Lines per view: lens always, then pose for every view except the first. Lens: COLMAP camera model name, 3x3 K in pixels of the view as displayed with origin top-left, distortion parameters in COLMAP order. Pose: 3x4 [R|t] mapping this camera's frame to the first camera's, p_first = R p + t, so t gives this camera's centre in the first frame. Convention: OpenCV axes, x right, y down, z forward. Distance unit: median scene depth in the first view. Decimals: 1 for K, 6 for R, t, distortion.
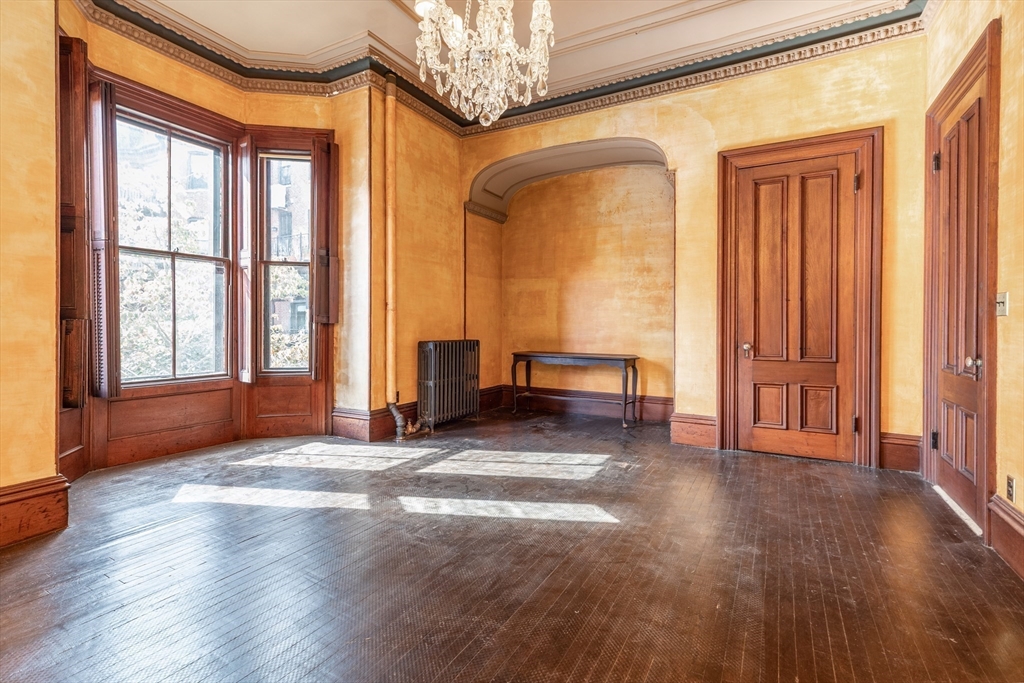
lens RADIAL K [[459.6, 0, 508.9], [0, 459.6, 322.4], [0, 0, 1]] dist [0.000780, -0.000123]
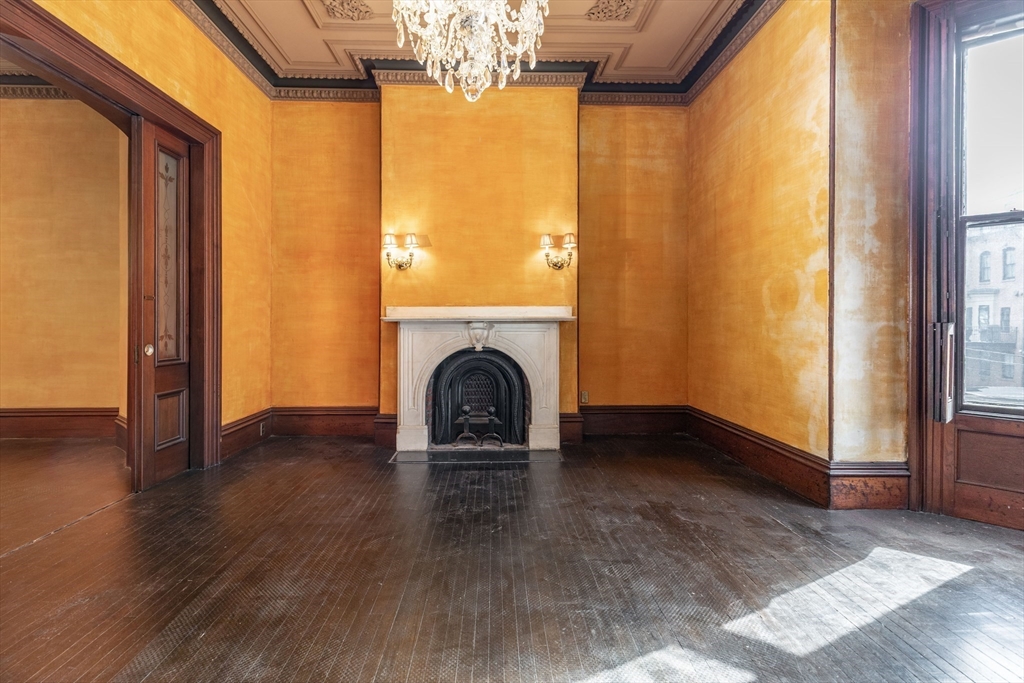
lens RADIAL K [[457.0, 0, 483.3], [0, 457.0, 322.3], [0, 0, 1]] dist [0.014649, 0.000040]
pose [[-0.871364, -0.006705, -0.490591, 0.175250], [-0.003406, 0.999965, -0.007617, 0.001598], [0.490625, -0.004966, -0.871357, 0.858065]]
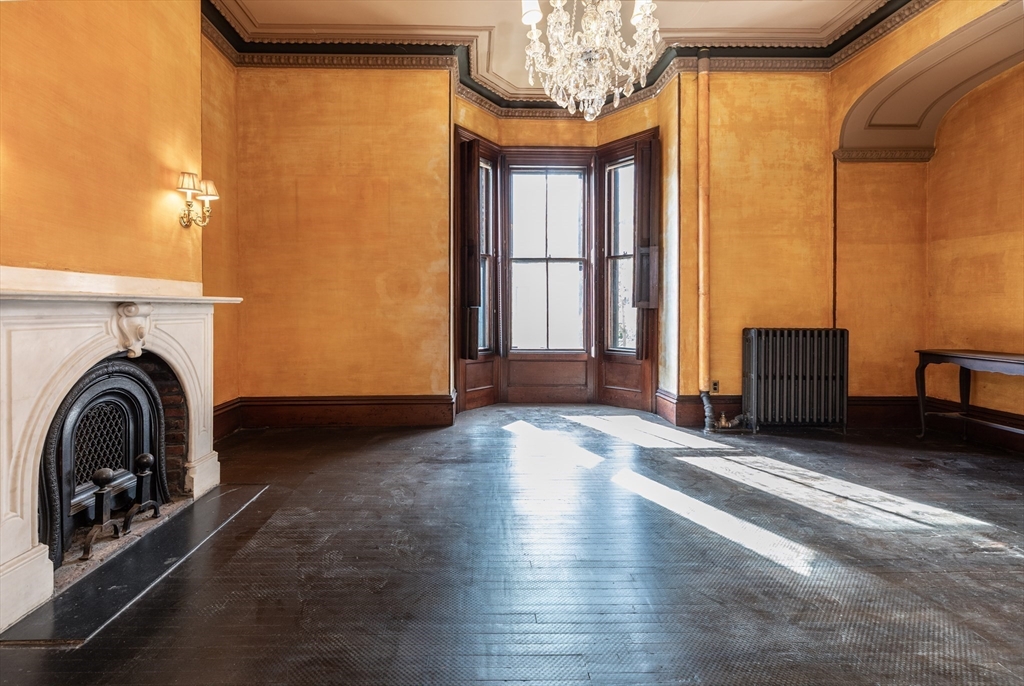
lens RADIAL K [[480.8, 0, 498.1], [0, 480.8, 307.1], [0, 0, 1]] dist [0.002900, 0.000195]
pose [[0.508519, -0.010079, -0.860992, 0.387050], [0.006883, 0.999947, -0.007640, 0.004695], [0.861023, -0.002041, 0.508562, 0.118588]]
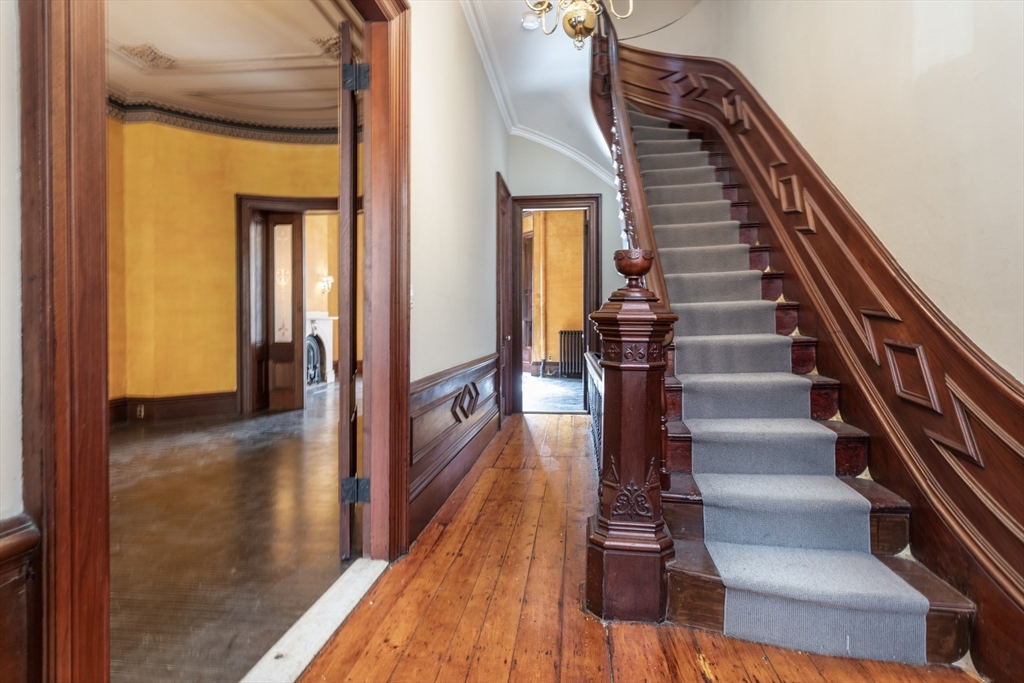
lens RADIAL K [[557.5, 0, 542.3], [0, 557.5, 325.5], [0, 0, 1]] dist [0.000658, 0.001043]
pose [[0.406381, 0.002209, -0.913701, 2.032385], [0.007743, 0.999953, 0.005862, 0.008974], [0.913671, -0.009457, 0.406345, -0.026881]]
